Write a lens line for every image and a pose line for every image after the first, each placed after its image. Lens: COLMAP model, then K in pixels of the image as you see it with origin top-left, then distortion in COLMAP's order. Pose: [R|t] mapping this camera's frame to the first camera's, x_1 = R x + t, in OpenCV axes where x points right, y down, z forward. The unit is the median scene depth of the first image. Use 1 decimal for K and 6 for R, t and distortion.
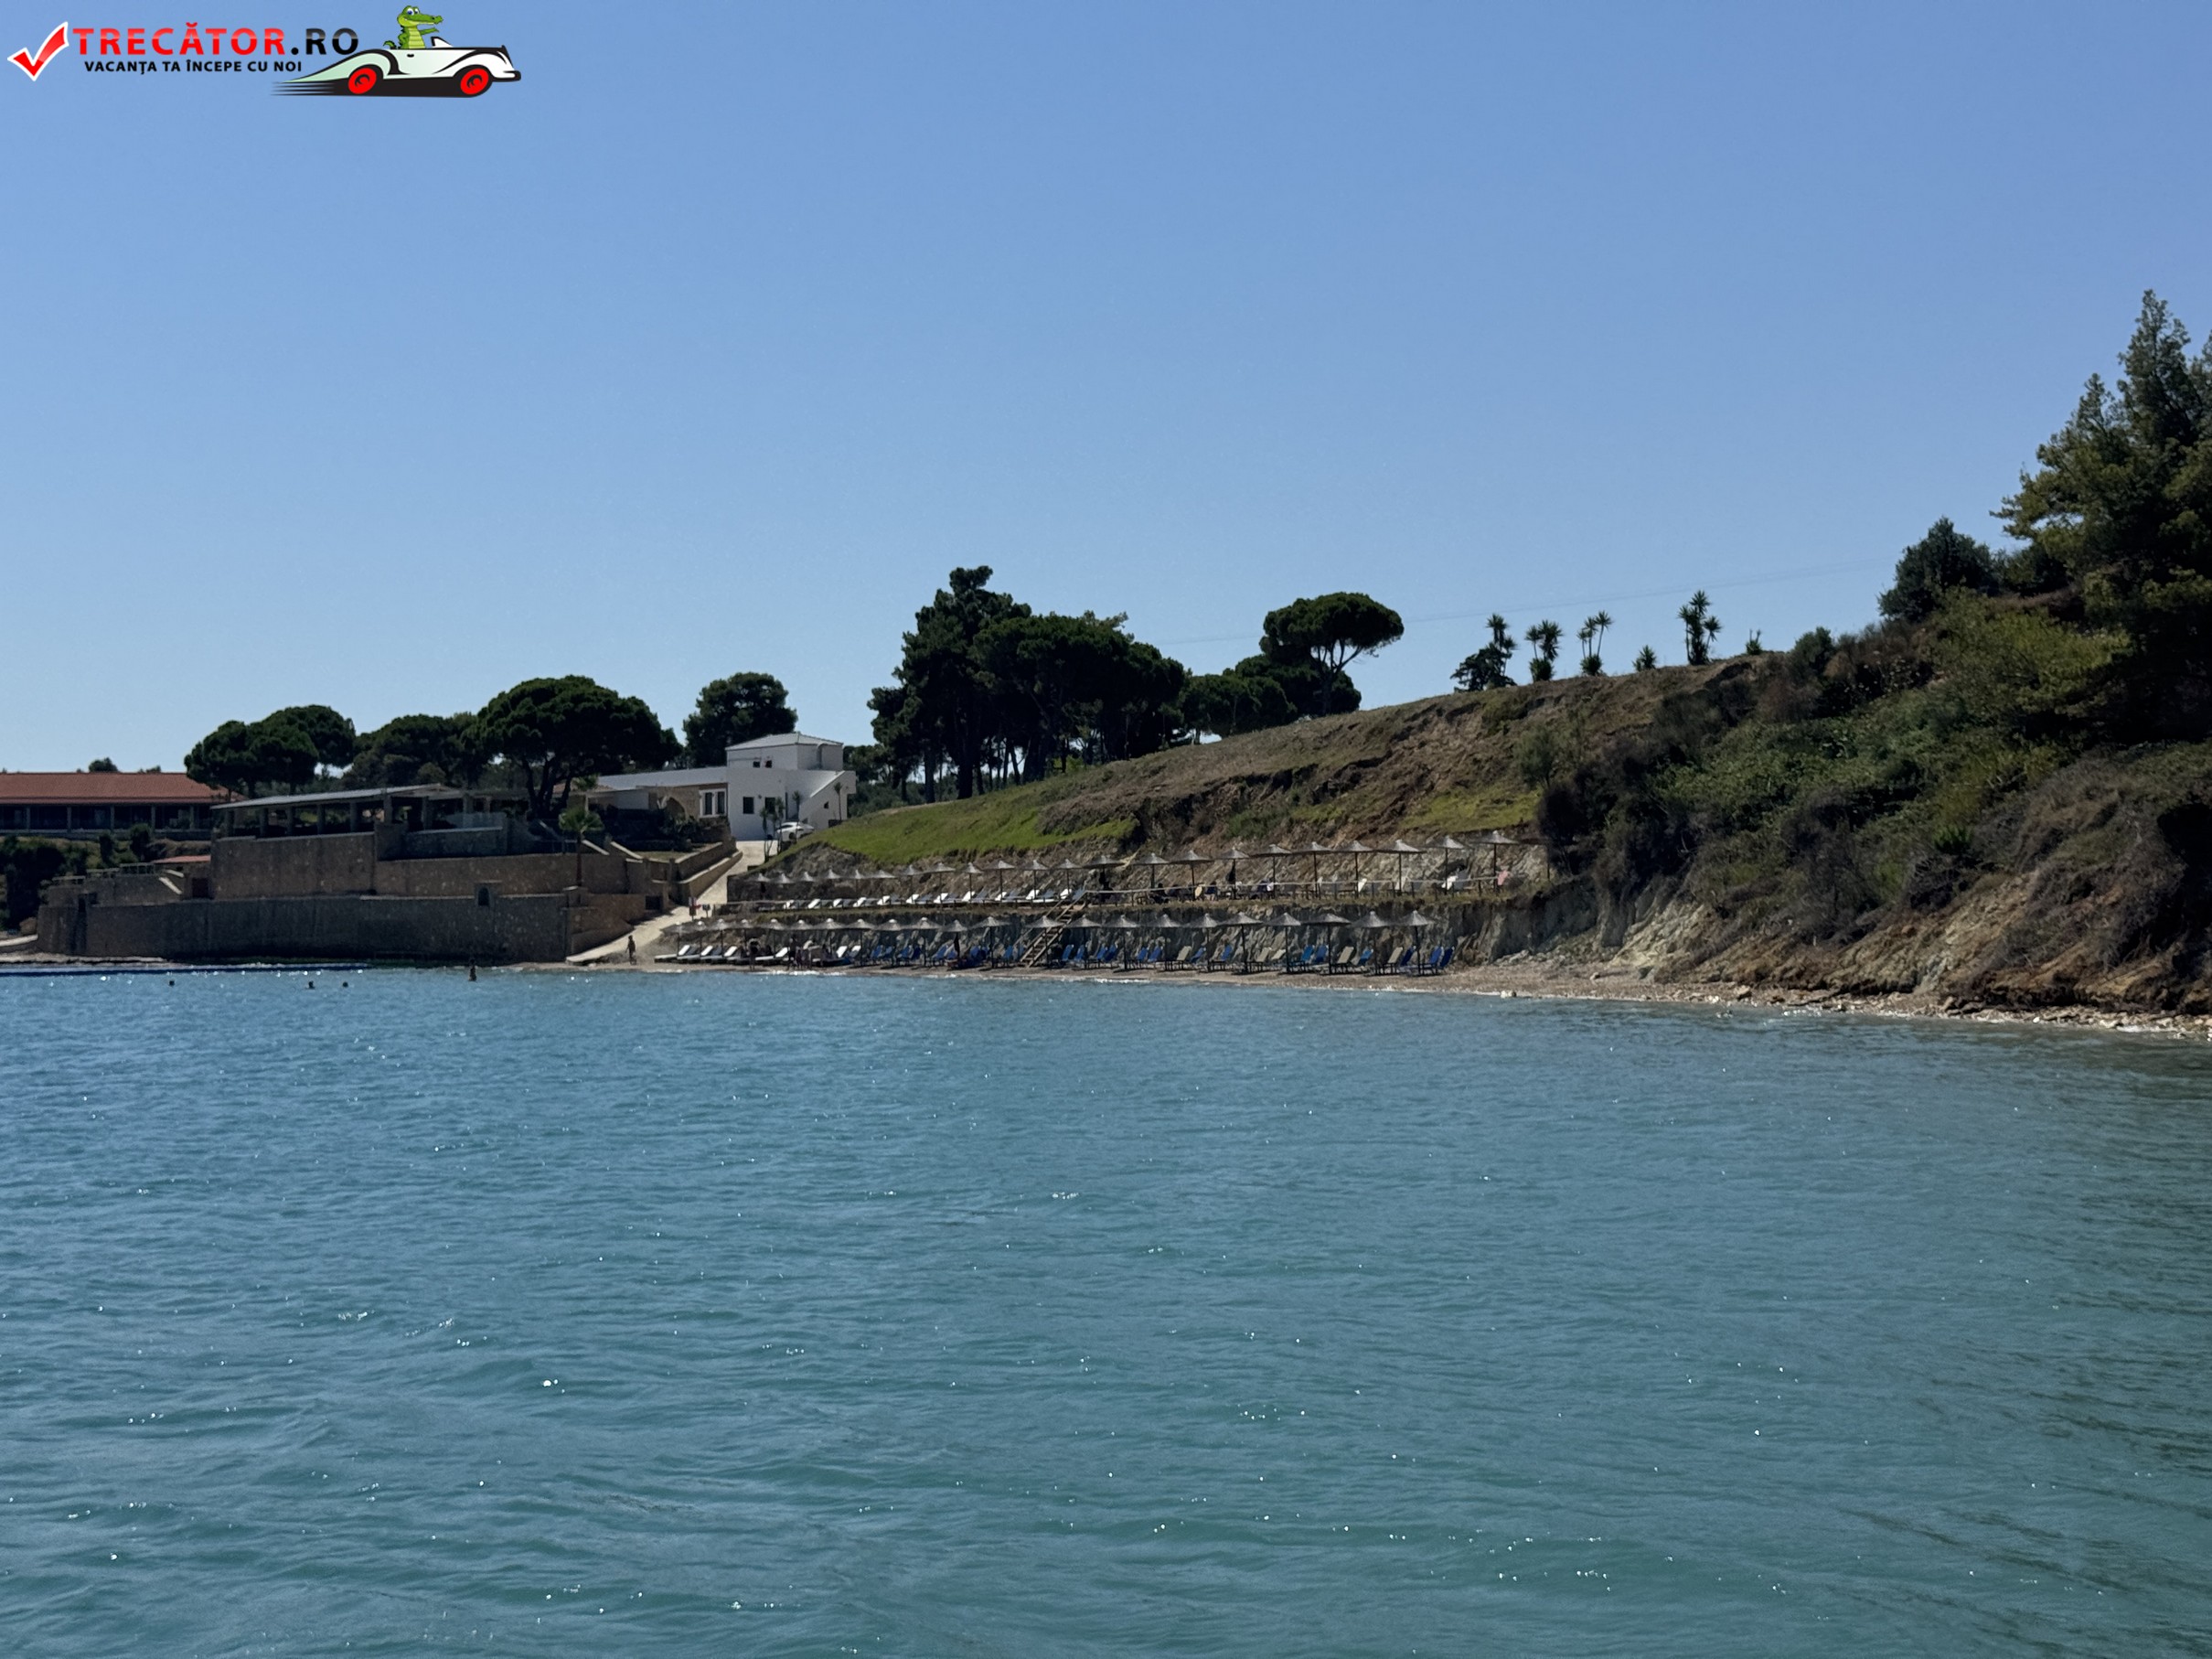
lens RADIAL K [[3015.3, 0, 1106.0], [0, 3015.3, 829.5], [0, 0, 1]] dist [0.109898, 0.009723]
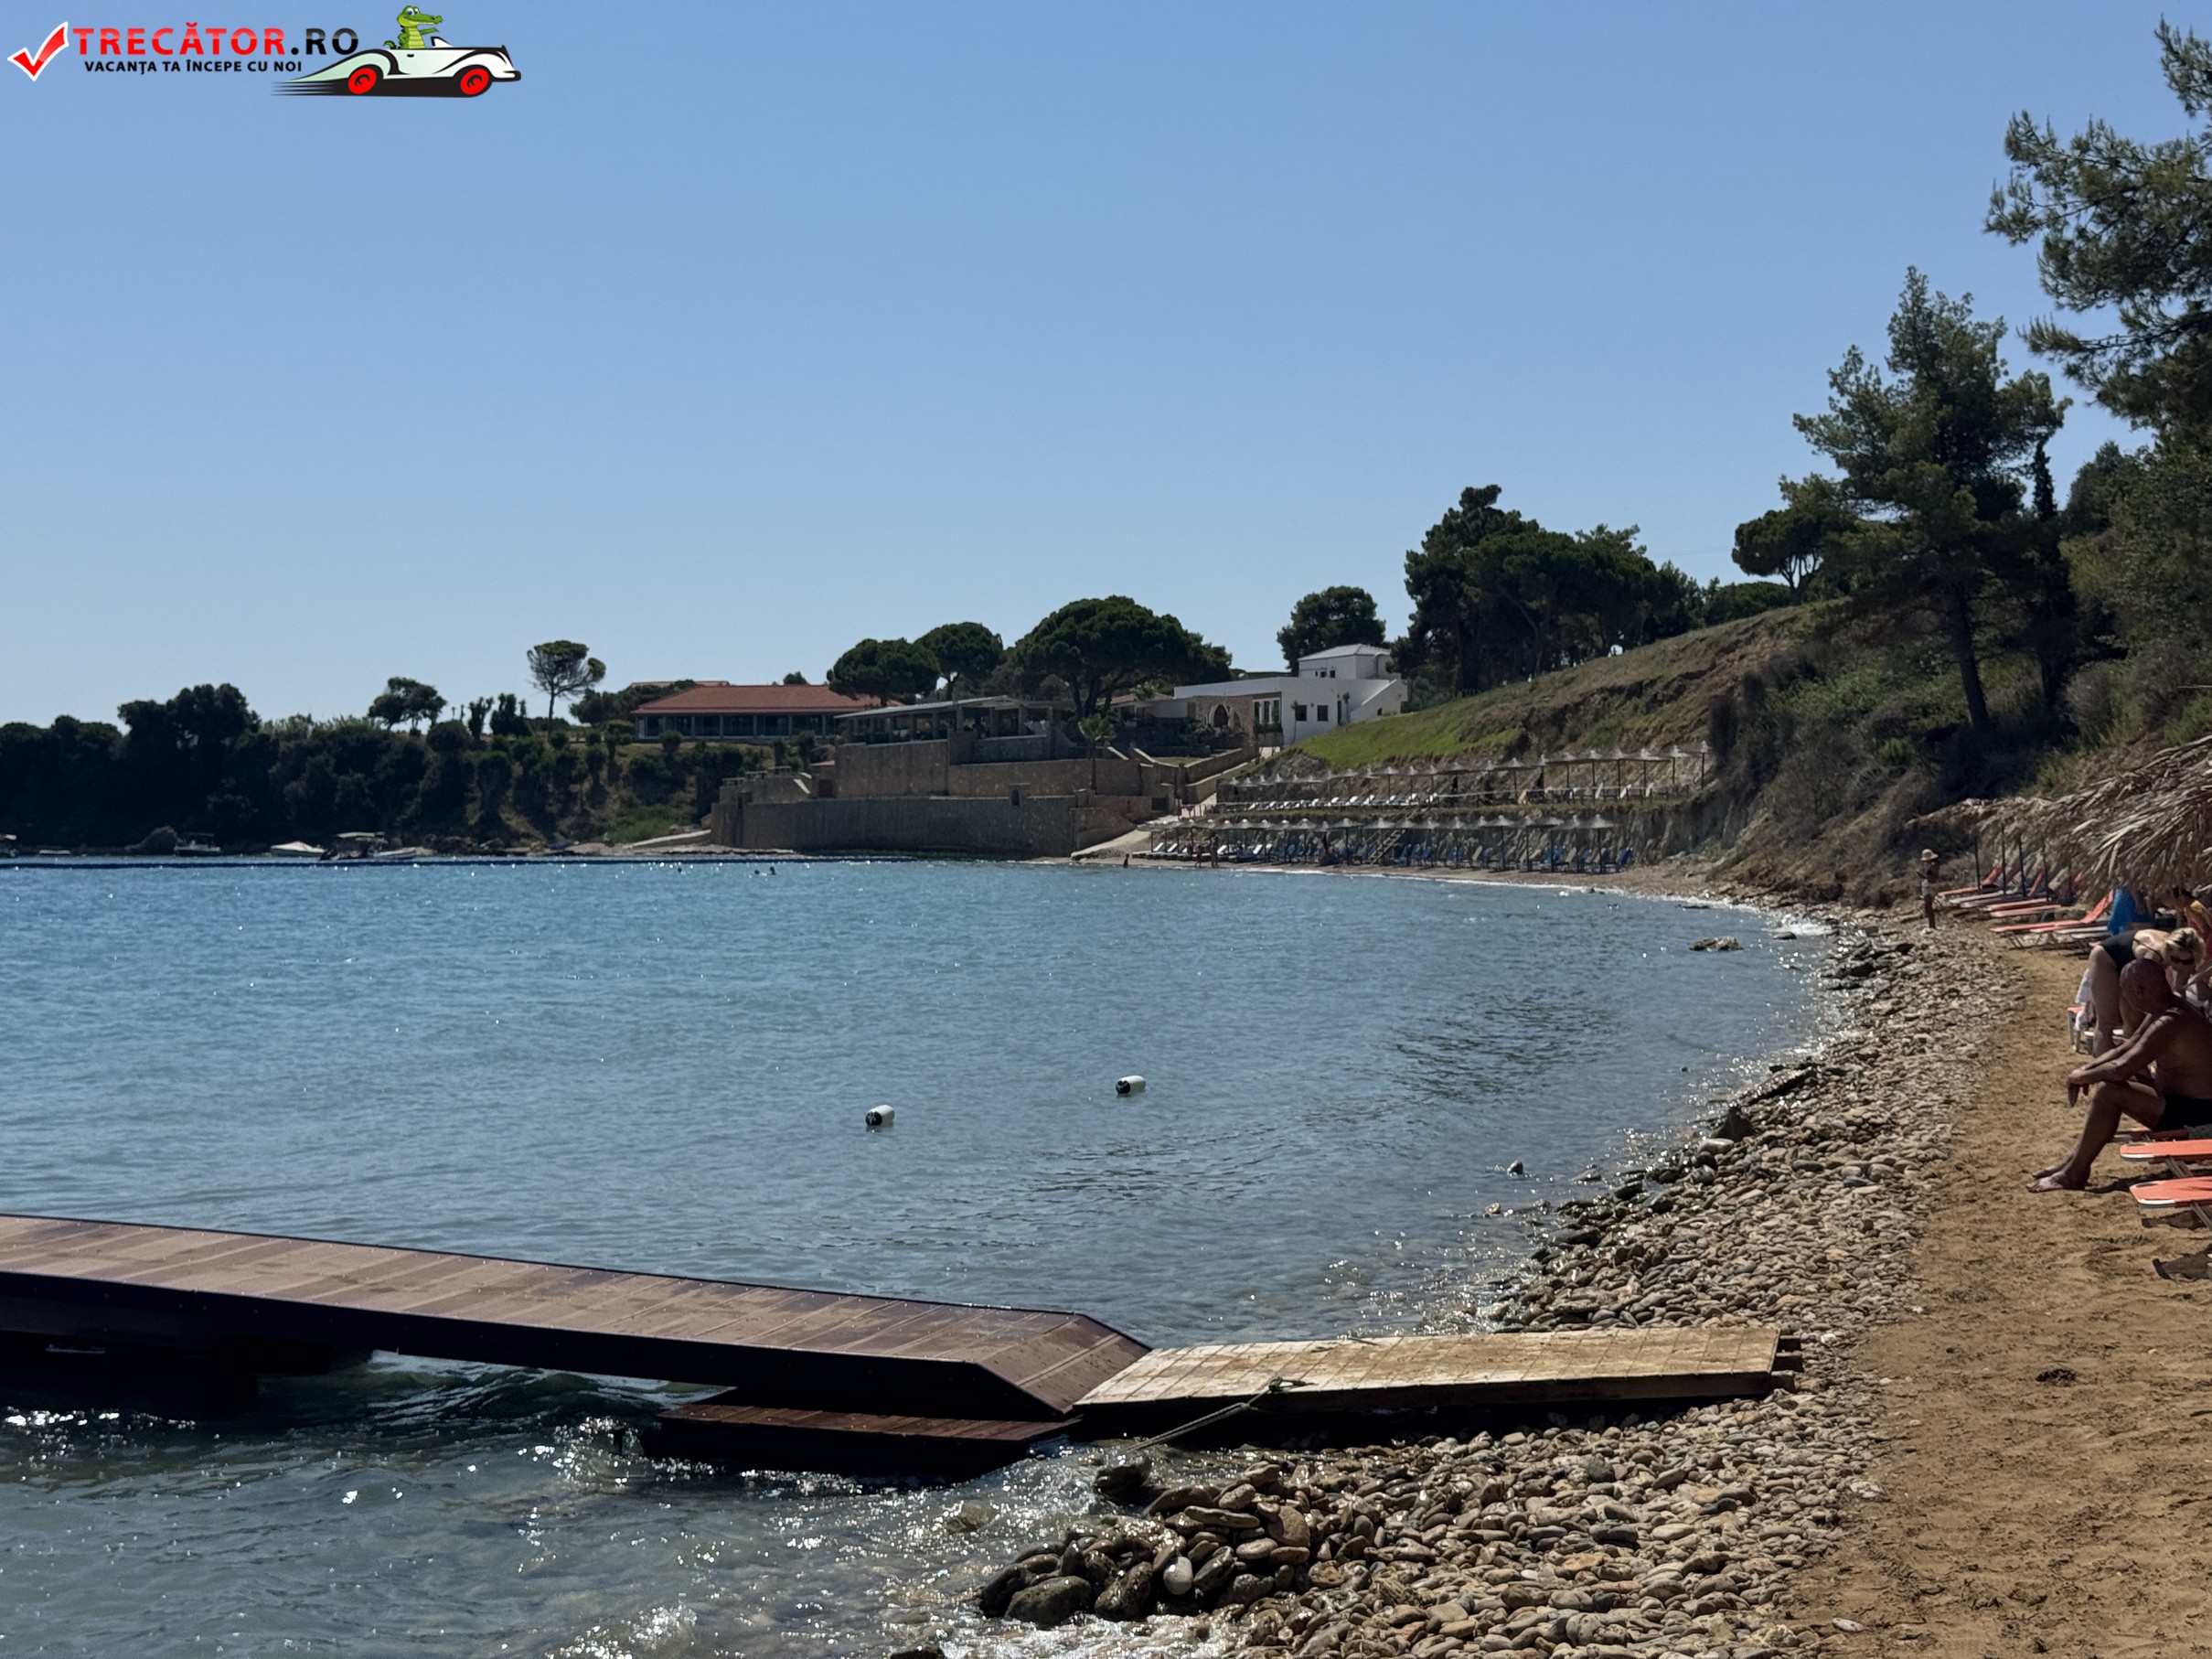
lens RADIAL K [[3015.3, 0, 1106.0], [0, 3015.3, 829.5], [0, 0, 1]] dist [0.109898, 0.009723]
pose [[0.962569, 0.006326, -0.270963, 0.117165], [0.002640, 0.999461, 0.032712, -0.002117], [0.271024, -0.032203, 0.962034, -0.054843]]
